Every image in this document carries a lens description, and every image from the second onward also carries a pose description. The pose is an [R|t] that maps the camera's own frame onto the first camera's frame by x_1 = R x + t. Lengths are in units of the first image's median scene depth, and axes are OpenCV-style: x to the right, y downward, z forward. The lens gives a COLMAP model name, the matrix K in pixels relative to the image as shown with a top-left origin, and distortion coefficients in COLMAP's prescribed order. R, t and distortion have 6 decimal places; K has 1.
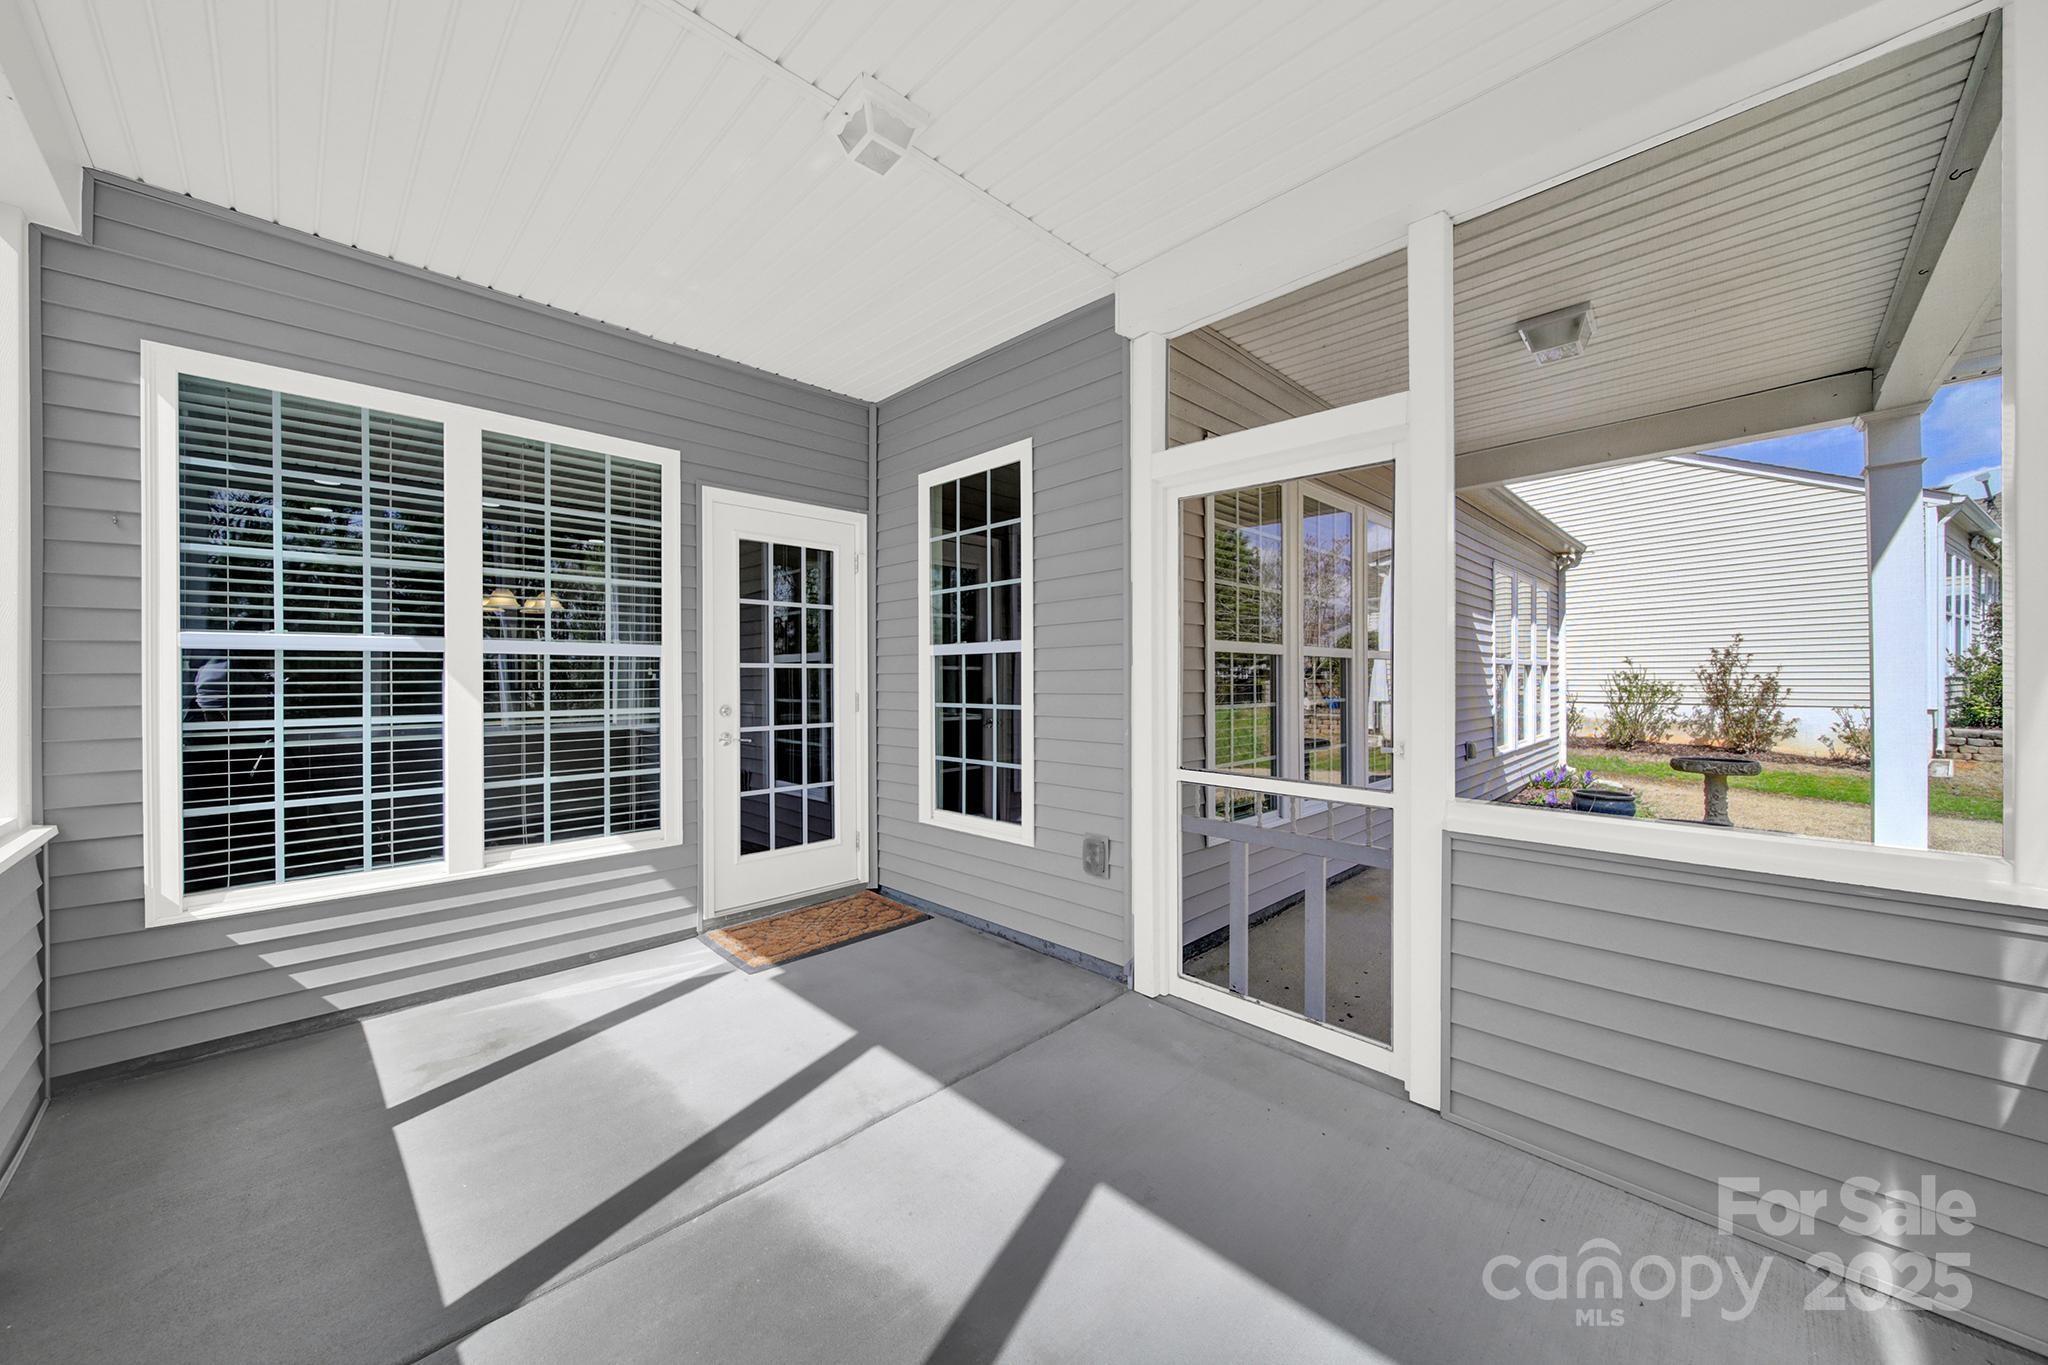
lens RADIAL K [[745.3, 0, 1020.8], [0, 745.3, 677.5], [0, 0, 1]] dist [-0.000375, -0.000062]
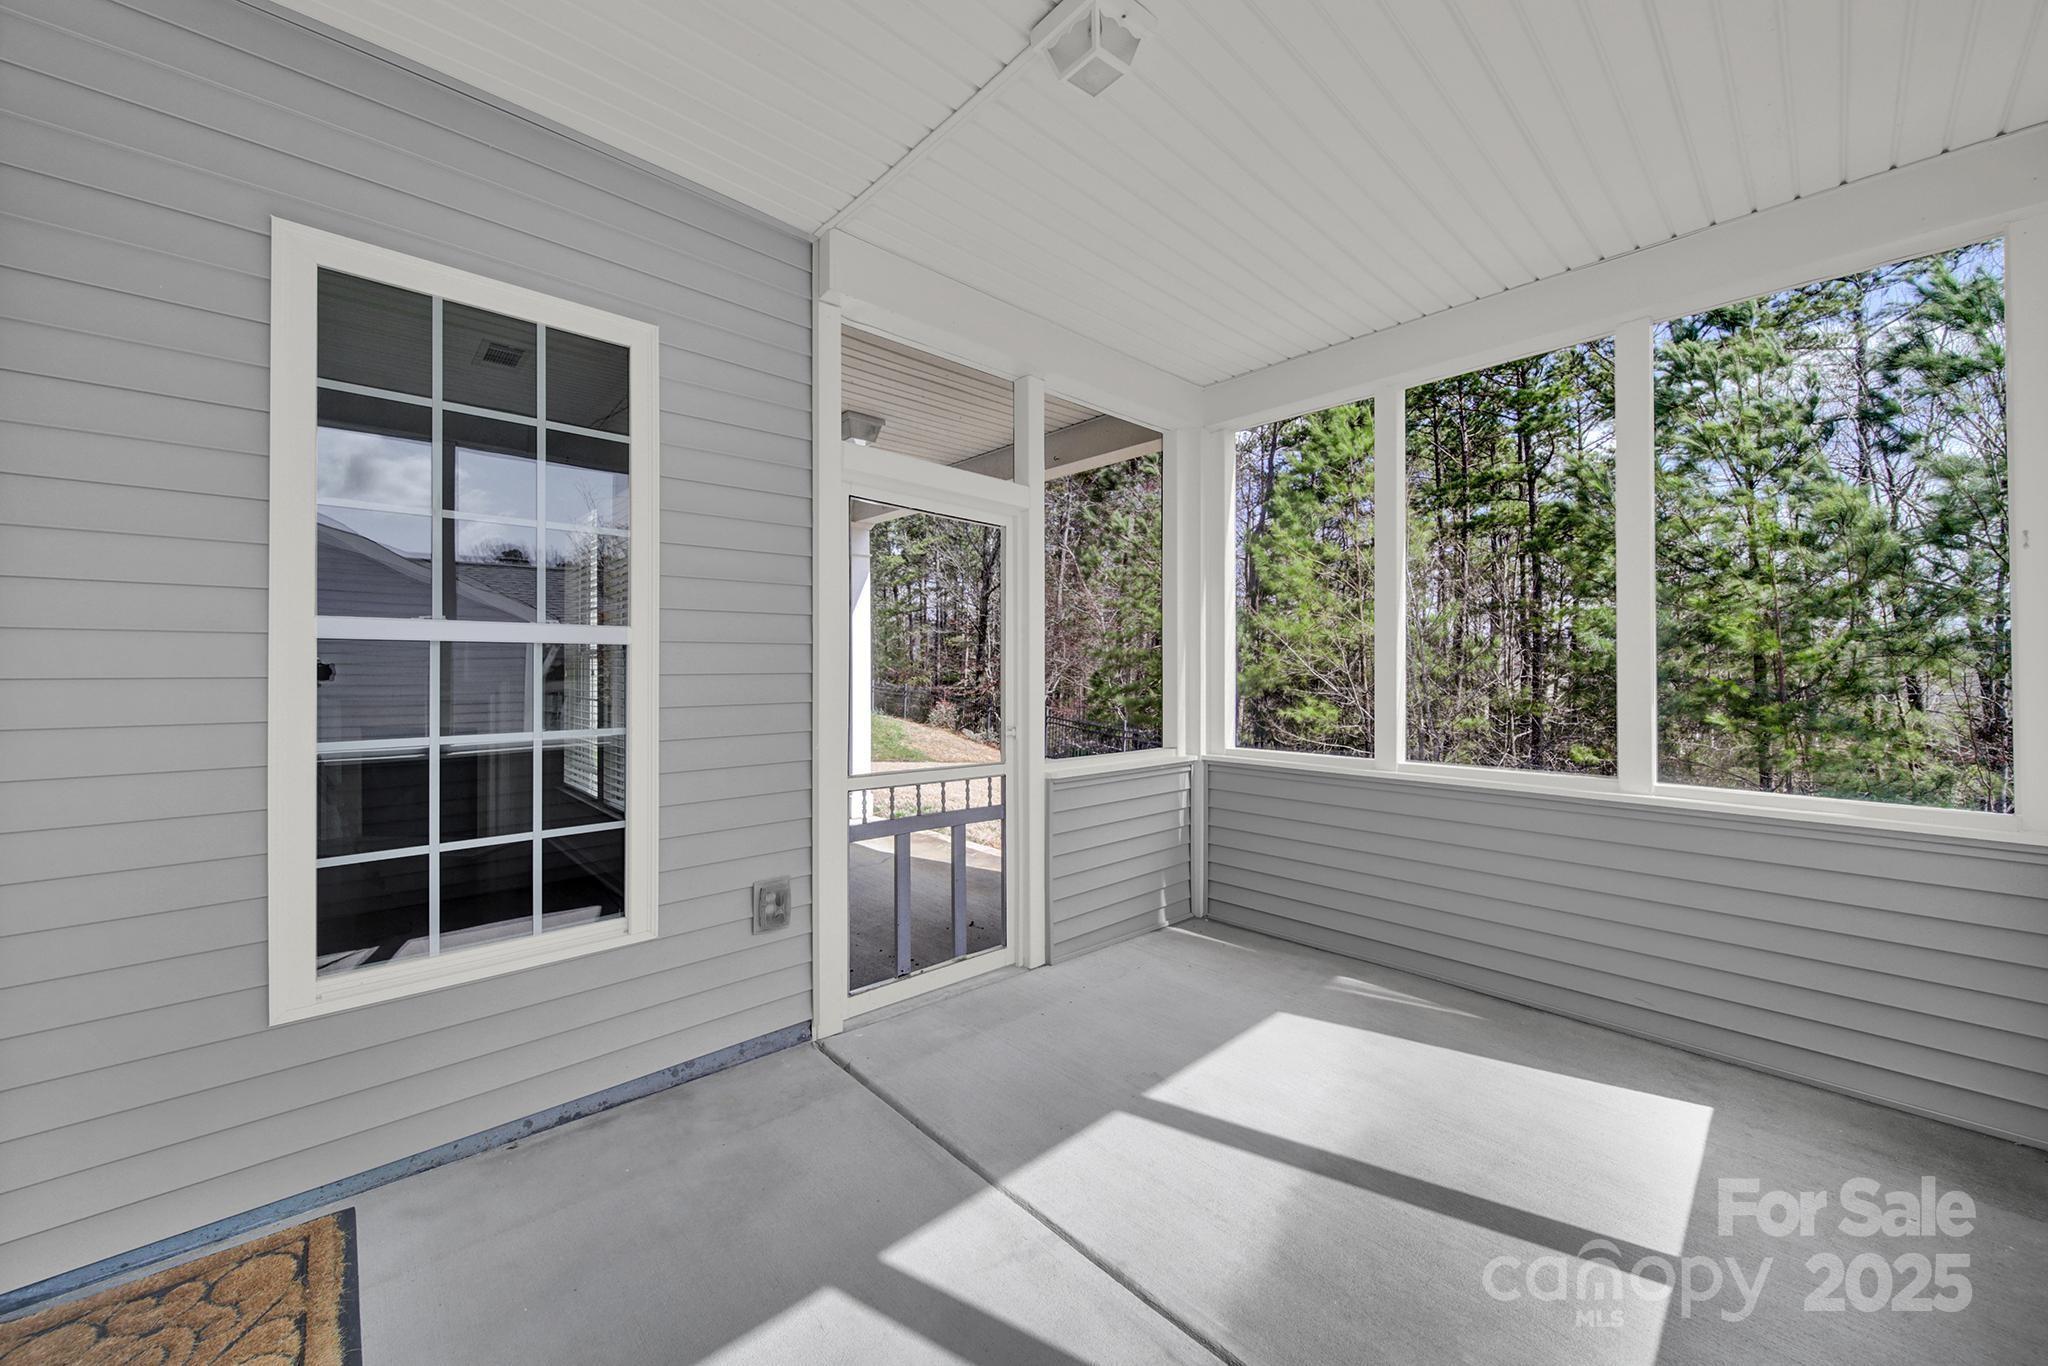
lens RADIAL K [[745.0, 0, 1023.4], [0, 745.0, 666.7], [0, 0, 1]] dist [-0.001699, -0.000183]
pose [[0.039617, 0.010724, 0.999157, -0.642687], [-0.001939, 0.999941, -0.010656, -0.009123], [-0.999213, -0.001515, 0.039635, 0.649283]]
